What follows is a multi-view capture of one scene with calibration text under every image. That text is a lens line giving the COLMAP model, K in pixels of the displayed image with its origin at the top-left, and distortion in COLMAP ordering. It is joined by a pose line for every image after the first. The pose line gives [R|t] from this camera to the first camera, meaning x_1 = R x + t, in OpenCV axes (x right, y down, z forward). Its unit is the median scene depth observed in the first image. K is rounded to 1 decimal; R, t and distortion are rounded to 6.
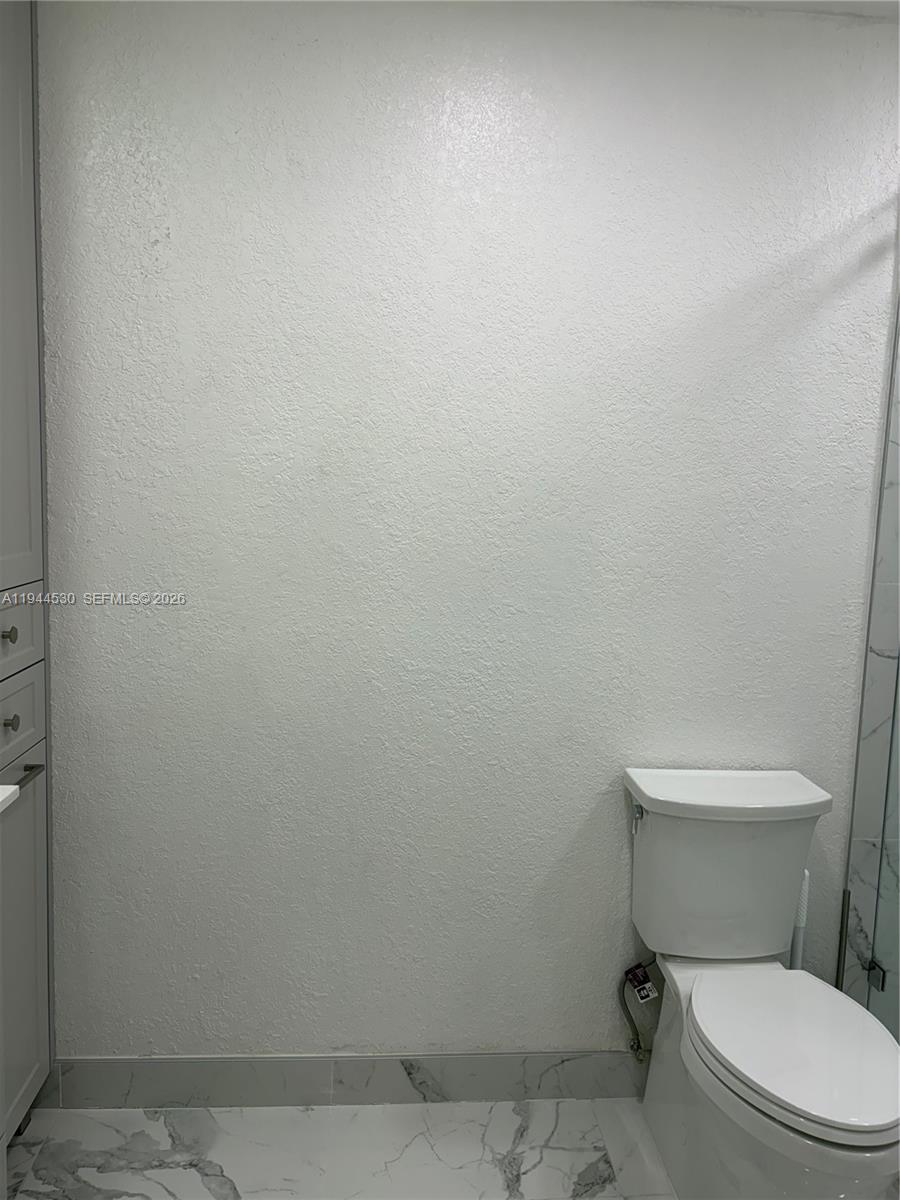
lens RADIAL K [[910.6, 0, 449.7], [0, 910.6, 593.6], [0, 0, 1]] dist [0.053239, -0.073990]
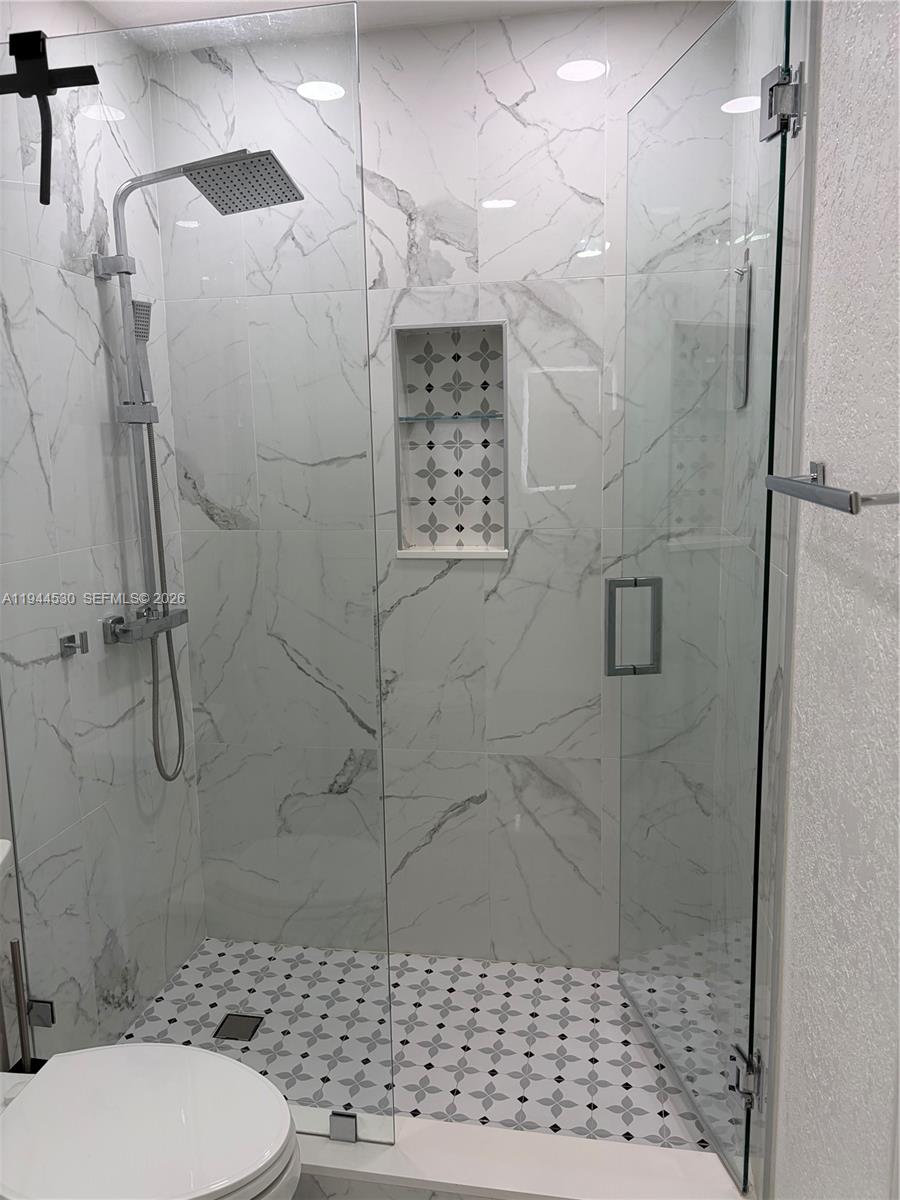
lens RADIAL K [[910.6, 0, 449.7], [0, 910.6, 593.6], [0, 0, 1]] dist [0.053239, -0.073990]
pose [[0.267937, -0.196194, 0.943249, -0.181882], [0.141178, 0.976473, 0.163002, -0.062292], [-0.953037, 0.089492, 0.289331, 0.350060]]
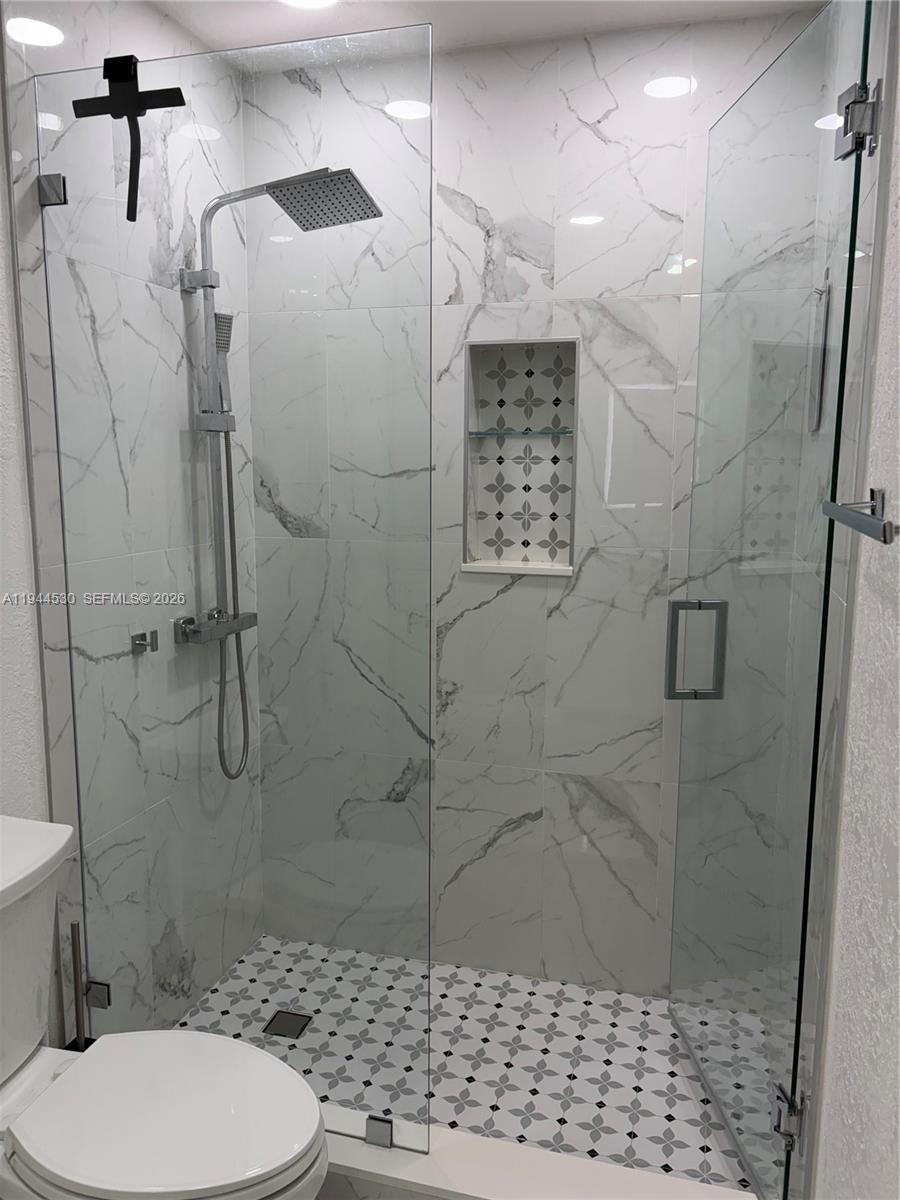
lens RADIAL K [[912.4, 0, 453.7], [0, 912.4, 600.1], [0, 0, 1]] dist [0.051889, -0.073776]
pose [[0.361477, -0.175871, 0.915644, -0.178530], [0.114322, 0.982999, 0.143676, -0.059693], [-0.925346, 0.052743, 0.375437, 0.319817]]
